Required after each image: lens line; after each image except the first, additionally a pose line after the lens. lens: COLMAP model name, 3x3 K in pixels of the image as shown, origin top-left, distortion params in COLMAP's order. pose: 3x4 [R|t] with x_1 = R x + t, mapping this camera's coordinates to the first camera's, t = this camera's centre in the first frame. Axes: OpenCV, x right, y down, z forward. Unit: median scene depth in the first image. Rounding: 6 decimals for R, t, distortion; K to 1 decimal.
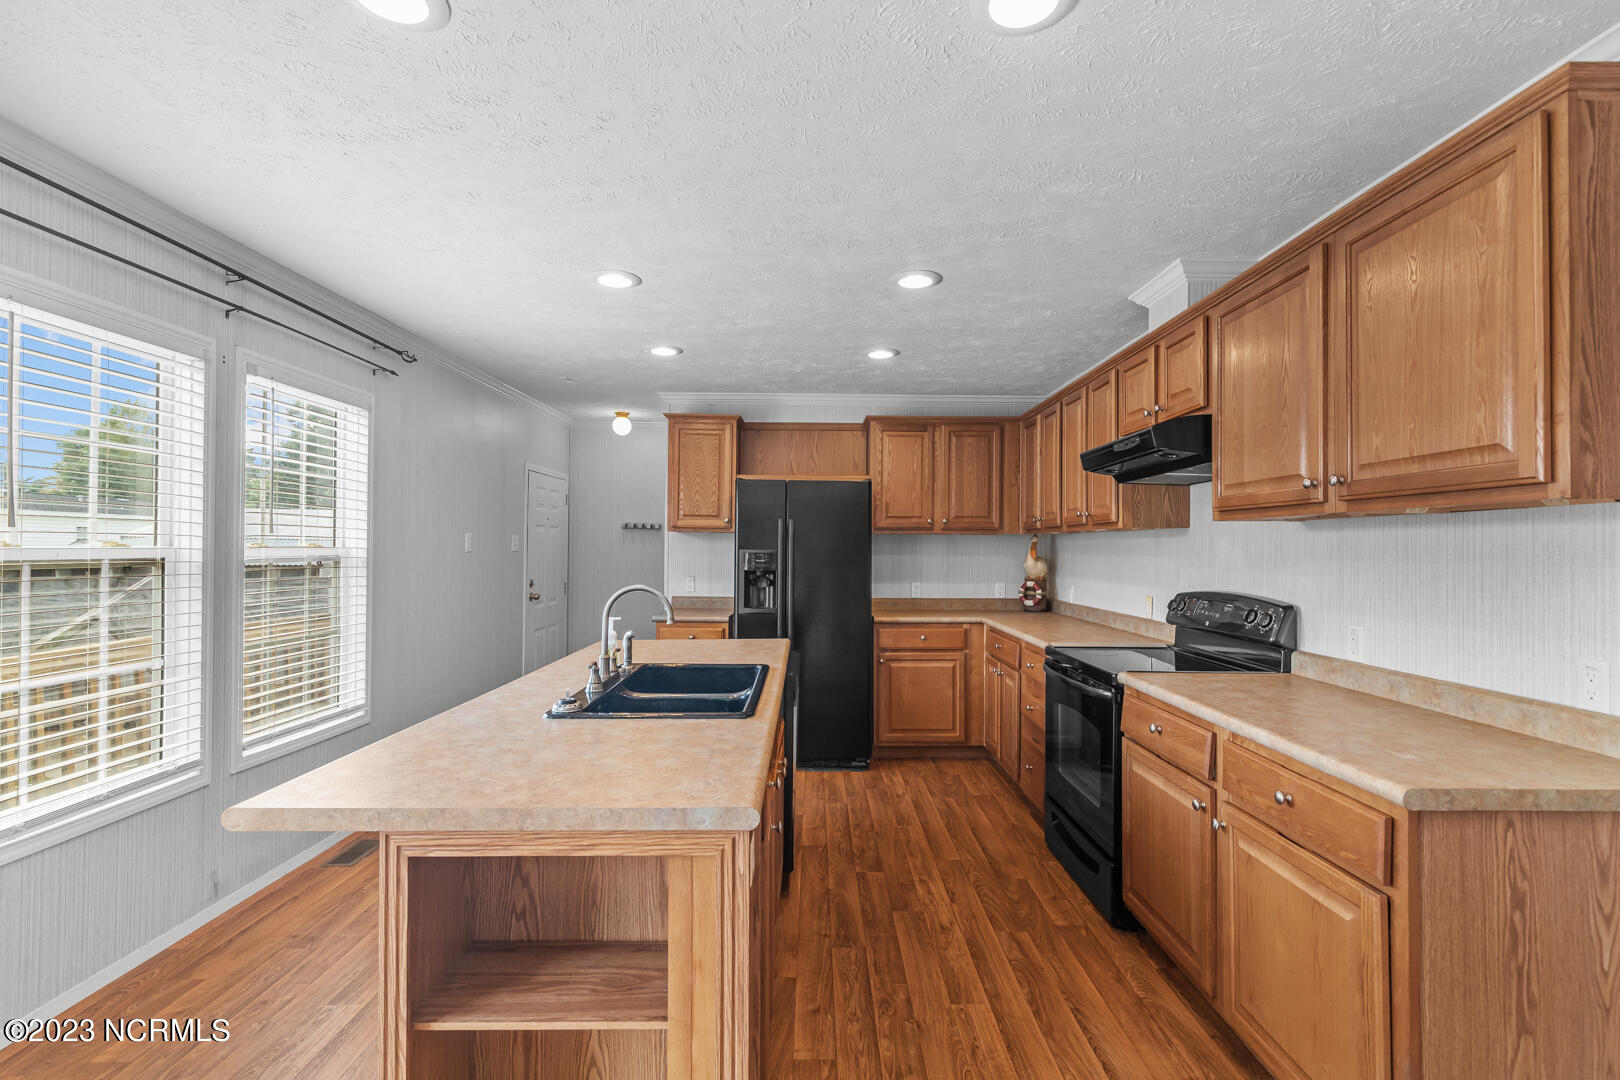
lens RADIAL K [[727.9, 0, 822.2], [0, 727.9, 543.7], [0, 0, 1]] dist [0.007046, -0.000513]
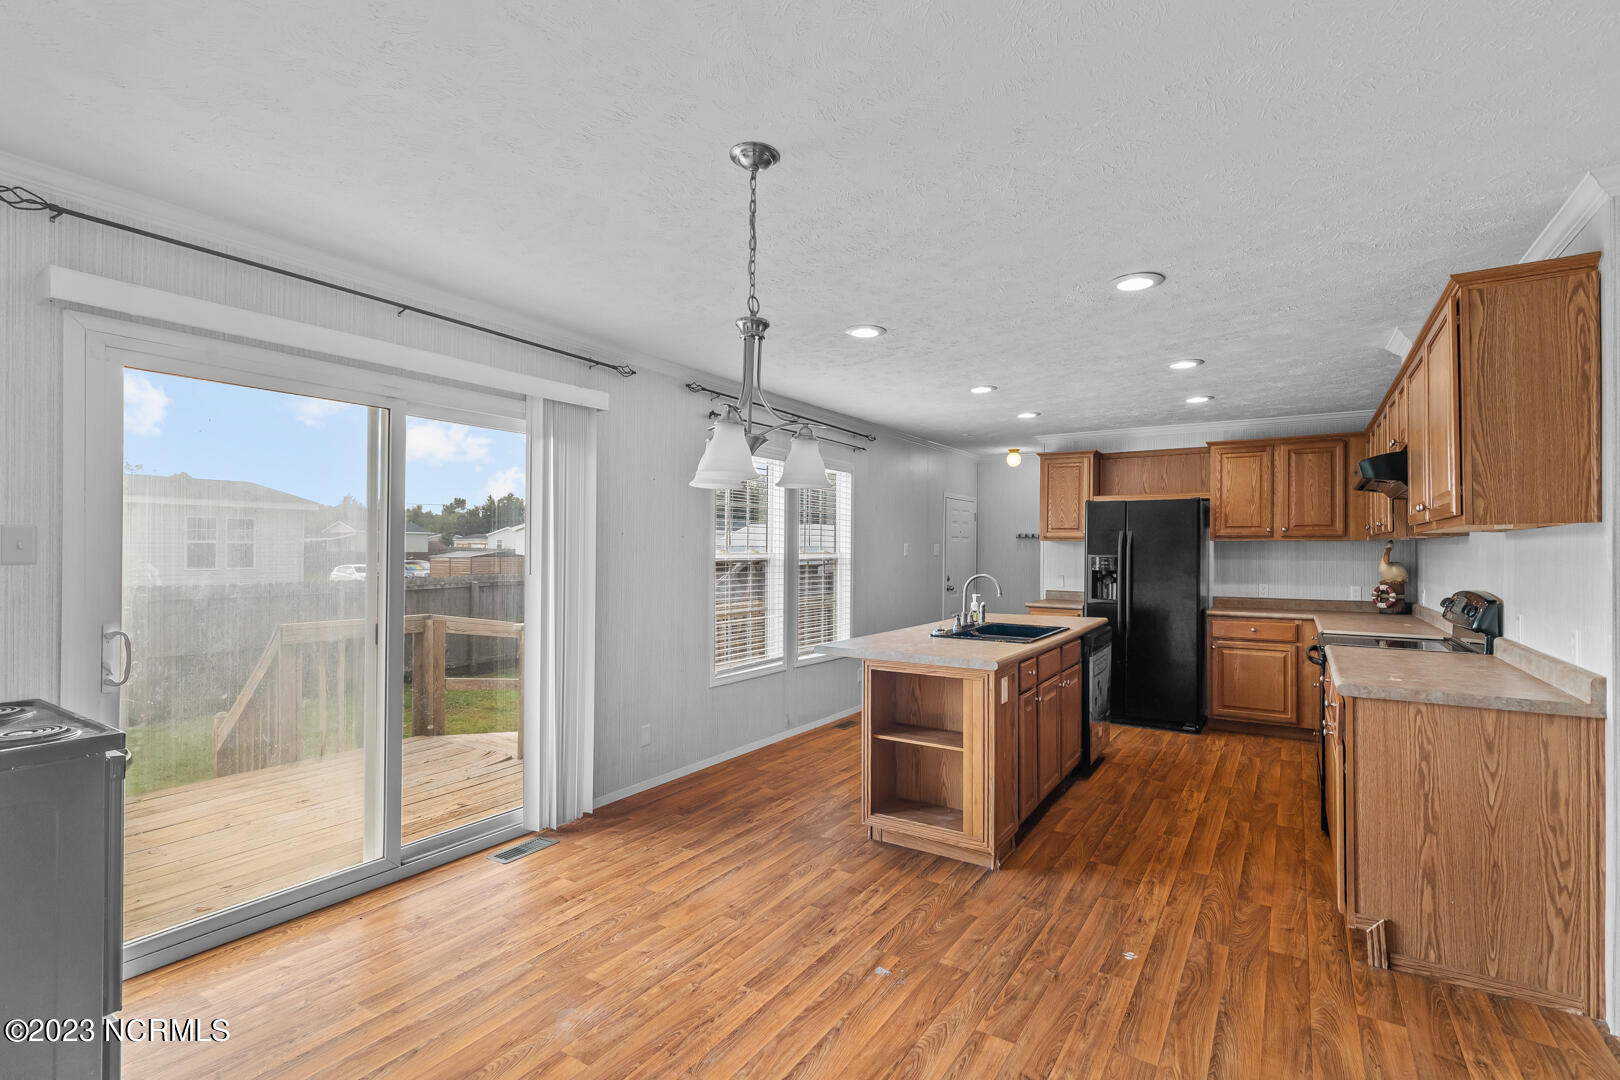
lens RADIAL K [[736.9, 0, 820.6], [0, 736.9, 537.2], [0, 0, 1]] dist [-0.010602, -0.000286]
pose [[0.832673, -0.011030, -0.553656, 0.235397], [0.002473, 0.999866, -0.016200, -0.002981], [0.553760, 0.012120, 0.832588, -0.408647]]
